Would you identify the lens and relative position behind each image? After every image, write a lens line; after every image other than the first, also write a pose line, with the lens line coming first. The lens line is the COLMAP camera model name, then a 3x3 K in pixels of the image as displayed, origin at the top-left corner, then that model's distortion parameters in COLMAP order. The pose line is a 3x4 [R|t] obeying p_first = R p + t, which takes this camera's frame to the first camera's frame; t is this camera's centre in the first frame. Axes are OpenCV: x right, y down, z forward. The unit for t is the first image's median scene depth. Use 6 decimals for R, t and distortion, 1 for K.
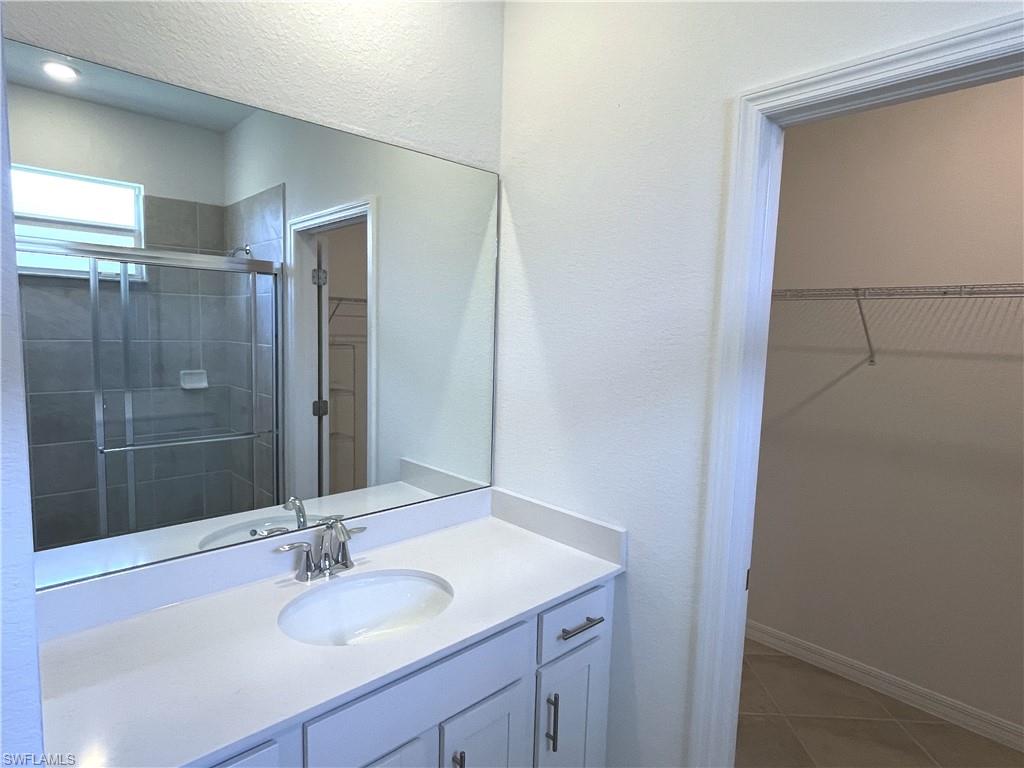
lens RADIAL K [[573.8, 0, 512.0], [0, 573.8, 384.0], [0, 0, 1]] dist [-0.013574, -0.000359]
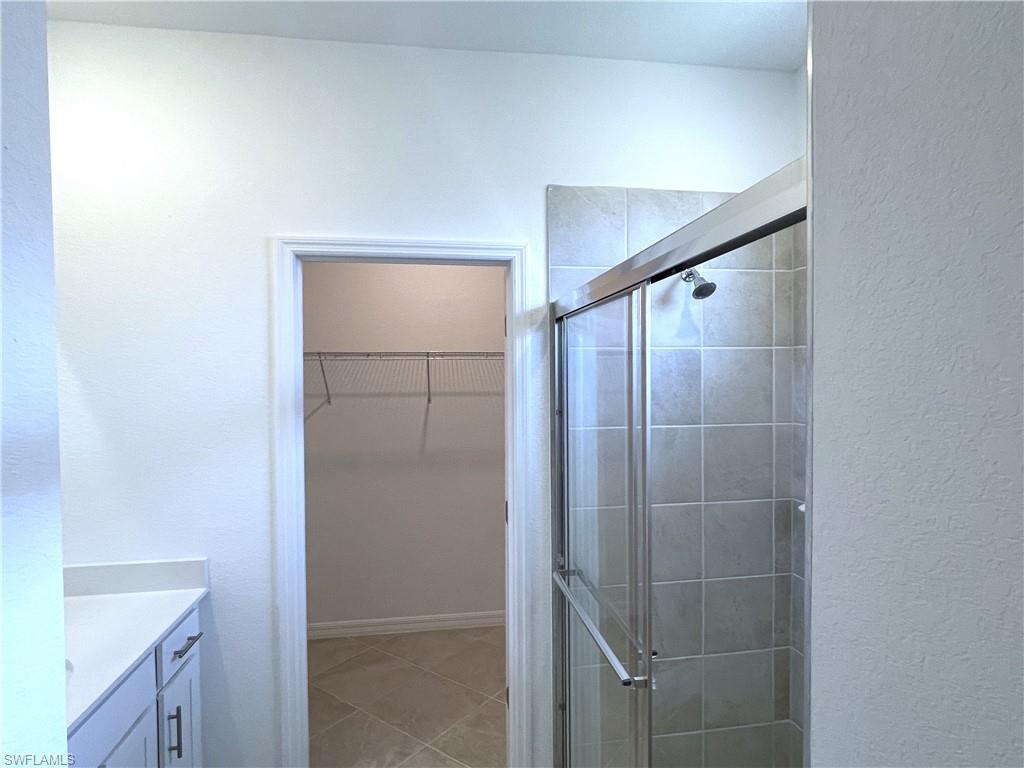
lens RADIAL K [[573.8, 0, 512.0], [0, 573.8, 384.0], [0, 0, 1]] dist [-0.013574, -0.000359]
pose [[0.567782, -0.051295, 0.821579, -0.455912], [0.104994, 0.994418, -0.010473, -0.037945], [-0.816456, 0.092207, 0.569998, -0.295843]]
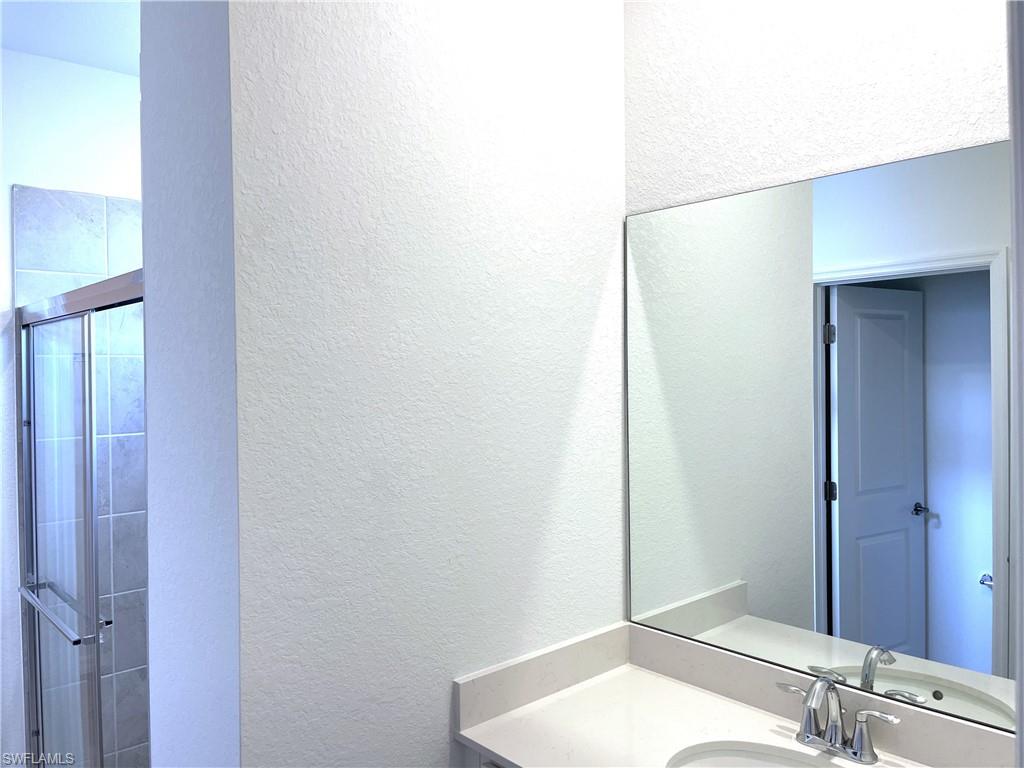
lens RADIAL K [[782.5, 0, 513.1], [0, 782.5, 378.9], [0, 0, 1]] dist [0.119921, -0.165020]
pose [[0.025306, -0.042874, 0.998760, -1.588805], [0.102626, 0.993913, 0.040066, -0.026717], [-0.994398, 0.101485, 0.029552, -1.179575]]
